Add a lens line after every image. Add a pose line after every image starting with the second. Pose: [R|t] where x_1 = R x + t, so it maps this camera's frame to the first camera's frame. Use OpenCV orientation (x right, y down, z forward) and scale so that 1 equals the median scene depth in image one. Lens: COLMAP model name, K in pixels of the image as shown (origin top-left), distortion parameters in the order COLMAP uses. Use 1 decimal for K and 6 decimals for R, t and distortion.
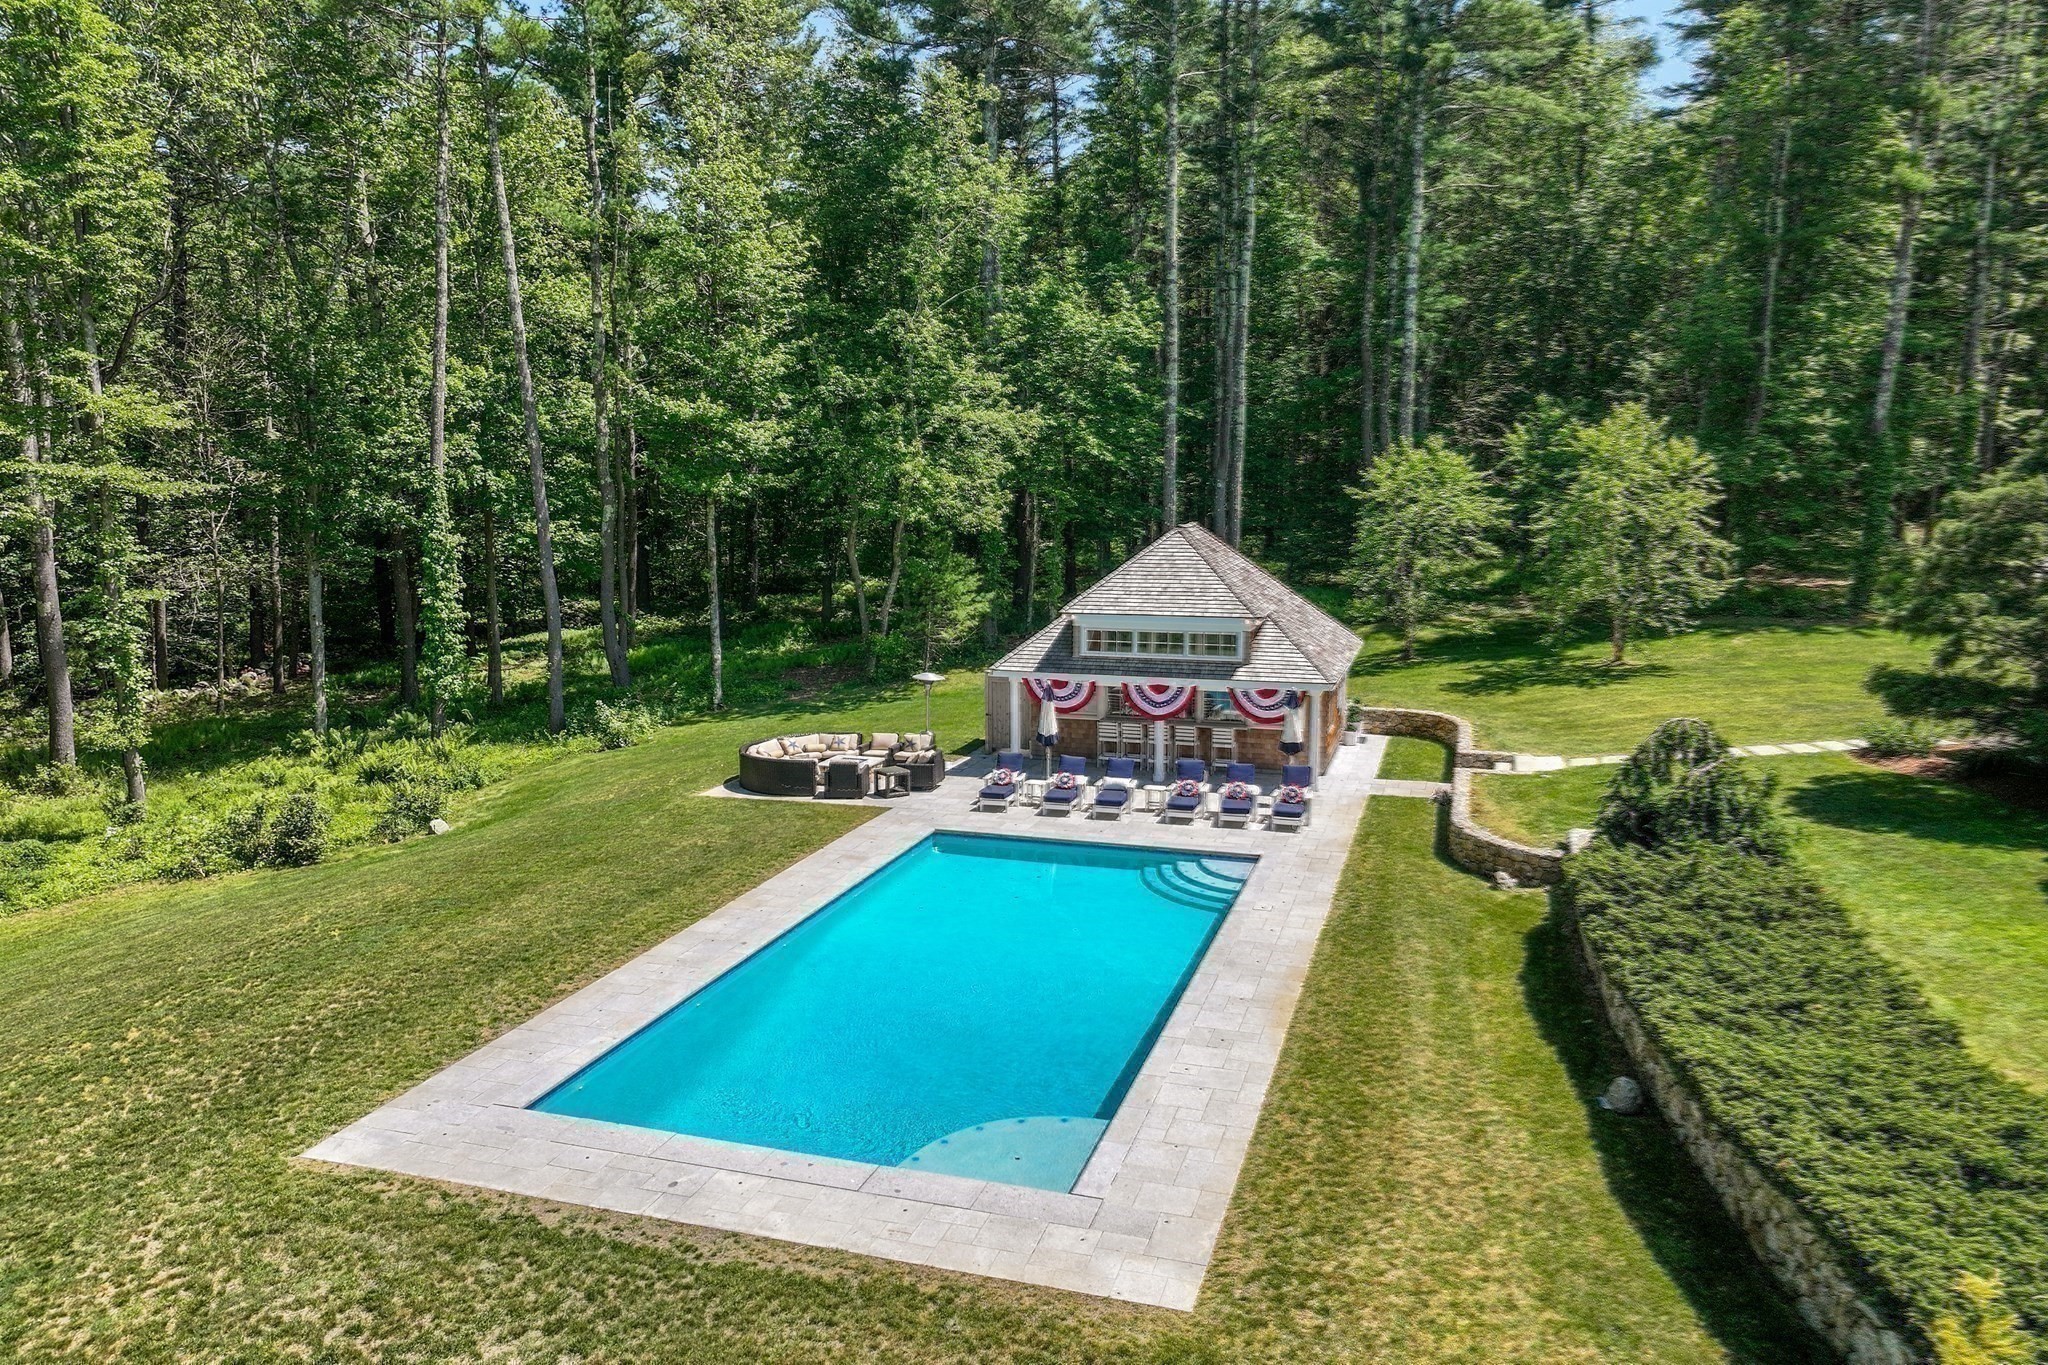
lens RADIAL K [[1437.0, 0, 1024.0], [0, 1437.0, 682.5], [0, 0, 1]] dist [0.000440, 0.008248]
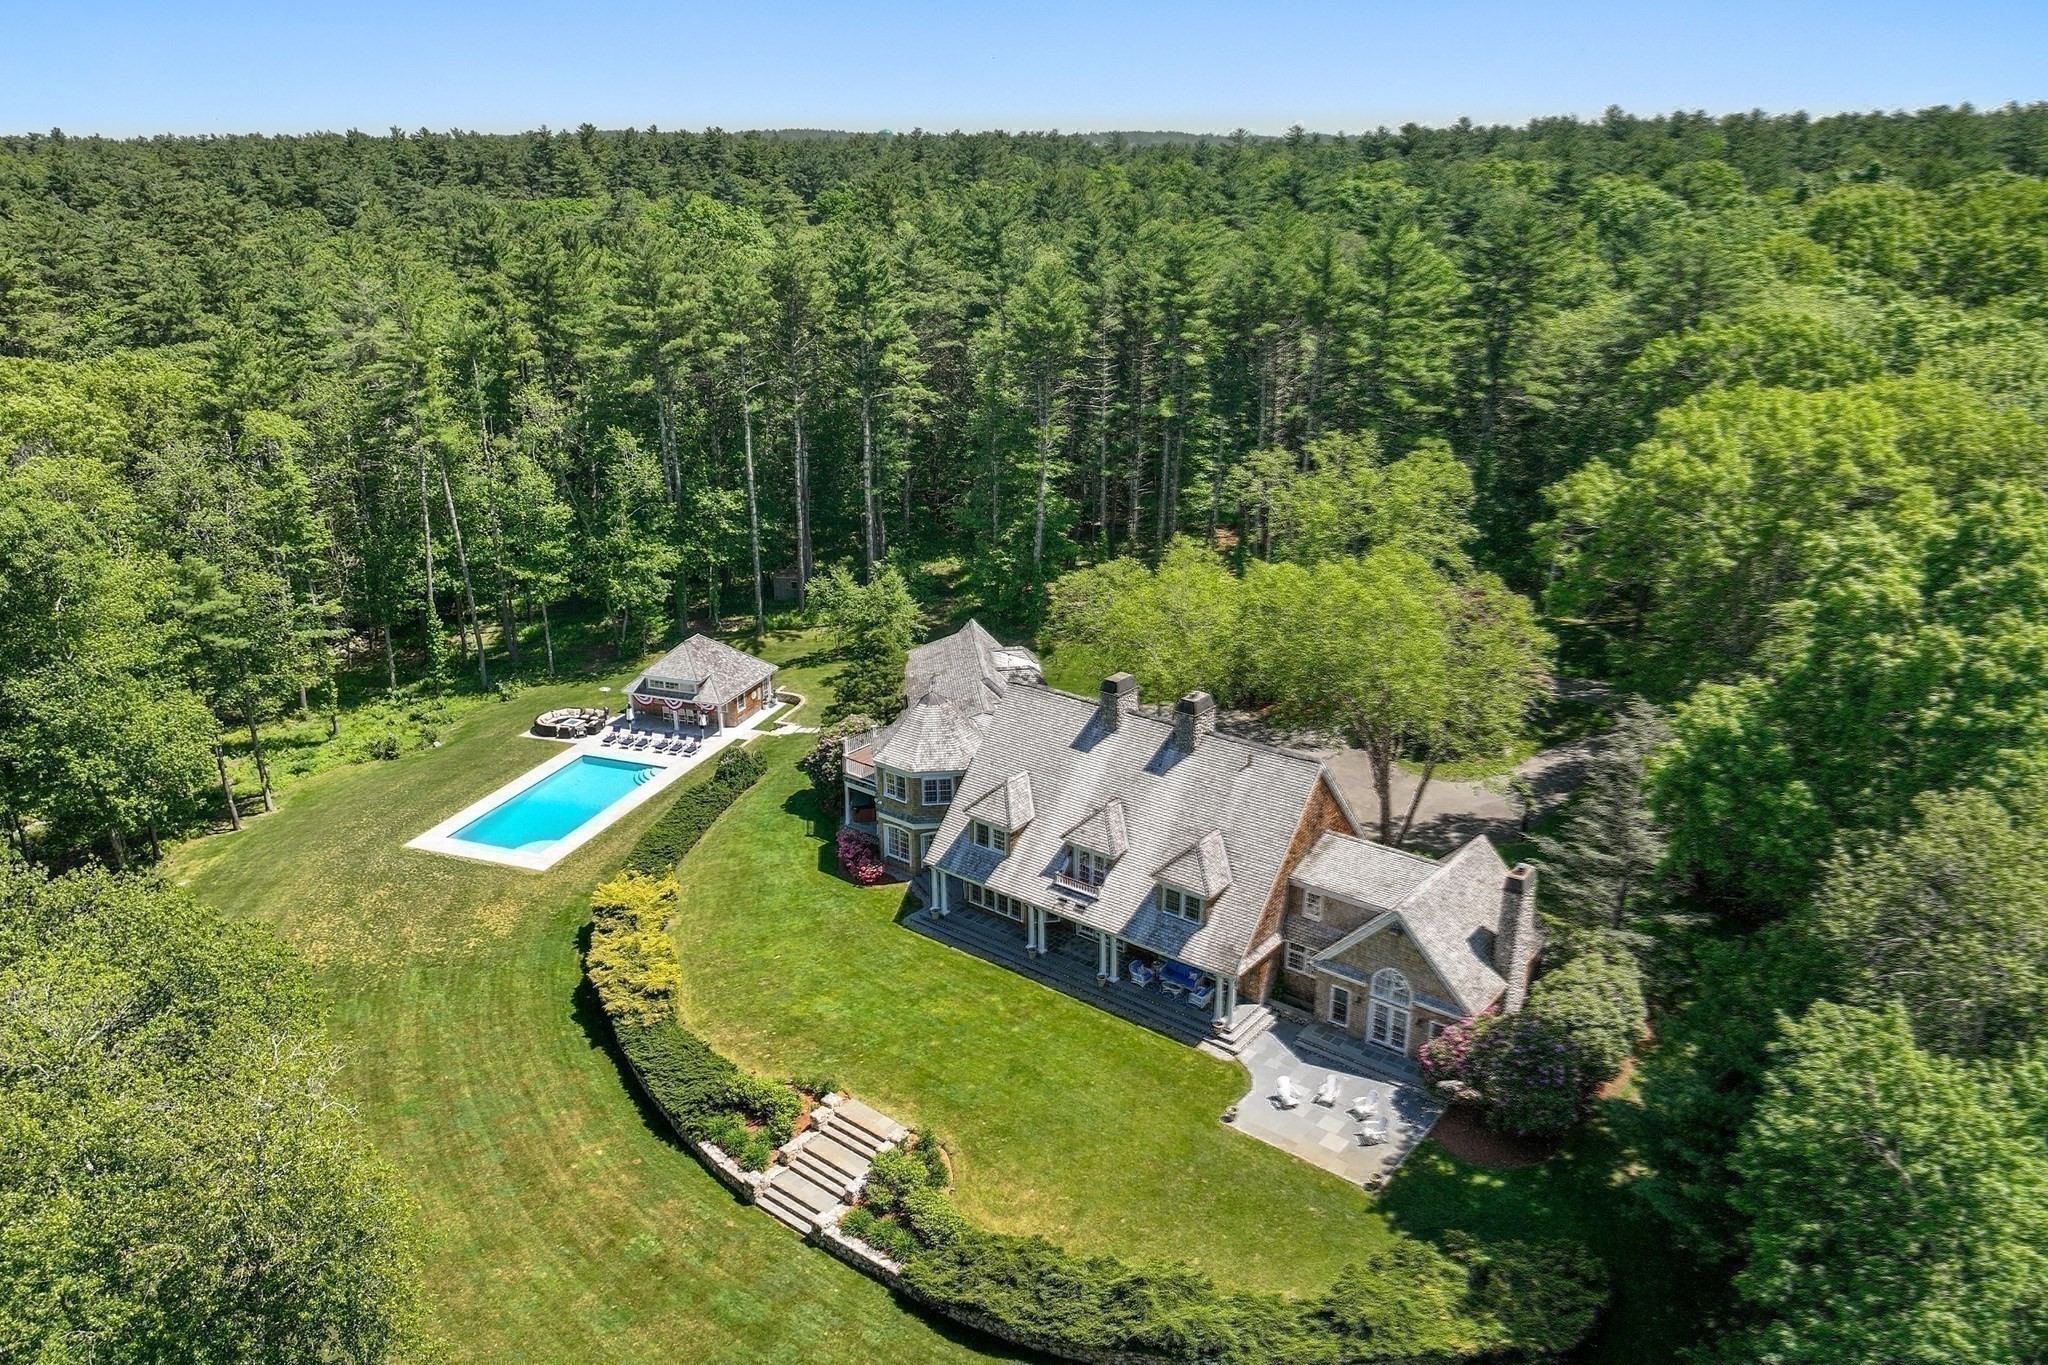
lens RADIAL K [[1437.0, 0, 1024.0], [0, 1437.0, 682.5], [0, 0, 1]] dist [0.000440, 0.008248]
pose [[0.999420, 0.011884, -0.031901, 0.896673], [-0.005705, 0.982302, 0.187218, -0.582798], [0.033561, -0.186928, 0.981800, -1.849253]]
